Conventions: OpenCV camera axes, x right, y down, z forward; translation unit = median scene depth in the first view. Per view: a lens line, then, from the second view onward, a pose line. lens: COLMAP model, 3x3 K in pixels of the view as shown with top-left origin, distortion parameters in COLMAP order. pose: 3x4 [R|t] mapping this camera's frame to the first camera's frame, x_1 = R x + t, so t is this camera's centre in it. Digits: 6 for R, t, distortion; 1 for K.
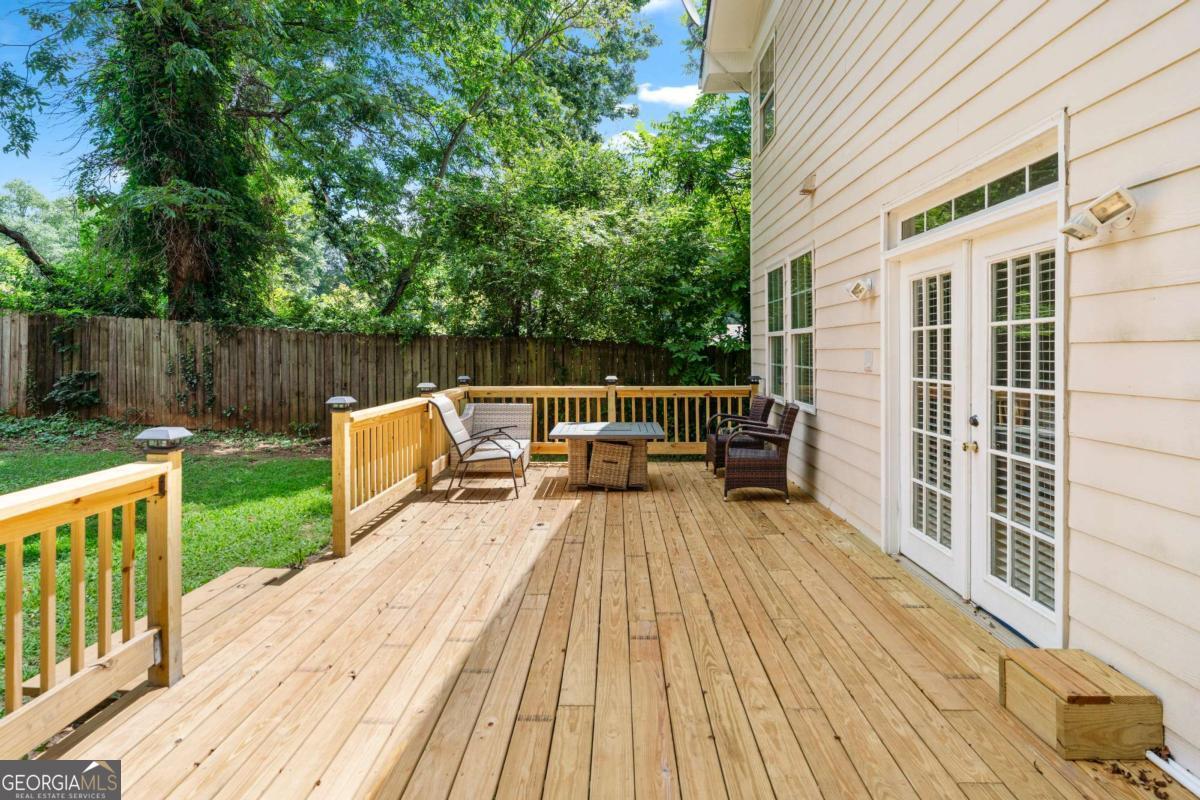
lens RADIAL K [[653.5, 0, 600.0], [0, 653.5, 400.0], [0, 0, 1]] dist [0.000239, 0.000163]
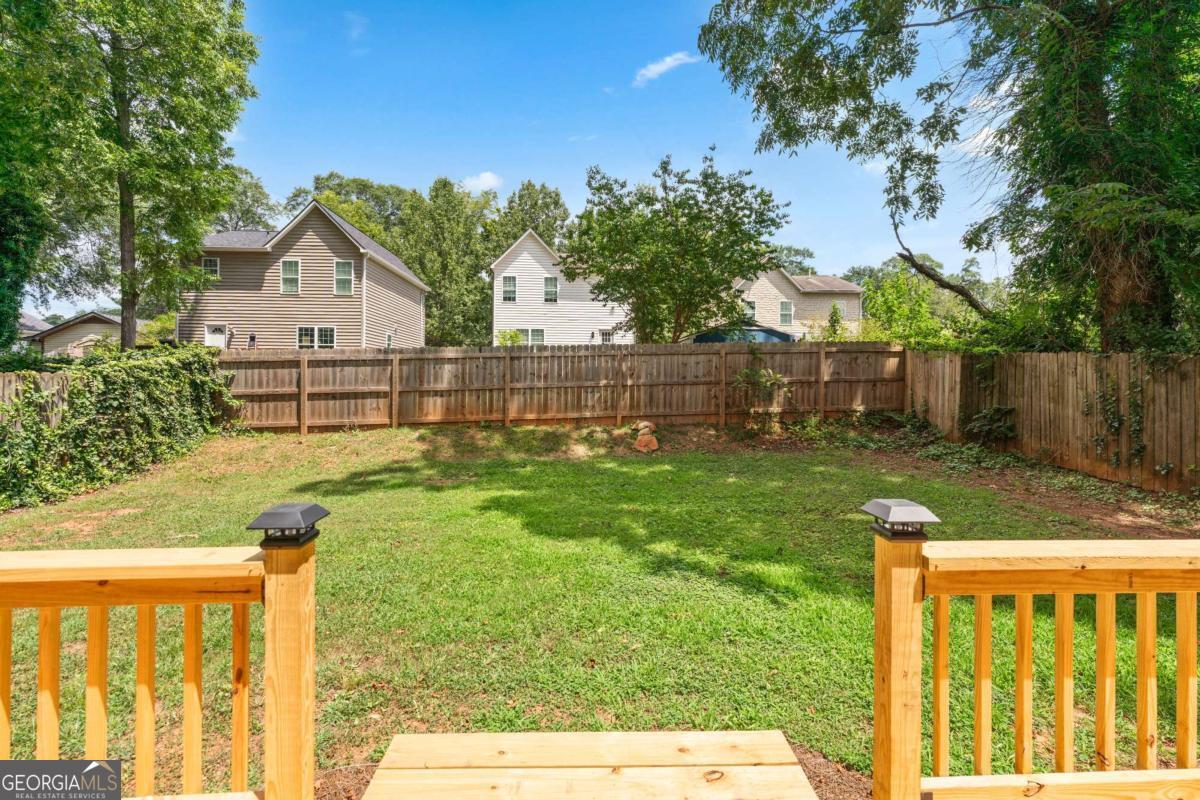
lens RADIAL K [[495.7, 0, 600.1], [0, 495.7, 384.1], [0, 0, 1]] dist [-0.000335, -0.000029]
pose [[0.055542, 0.005271, -0.998442, -0.030459], [-0.080548, 0.996750, 0.000782, -0.027599], [0.995202, 0.080379, 0.055786, 0.312100]]
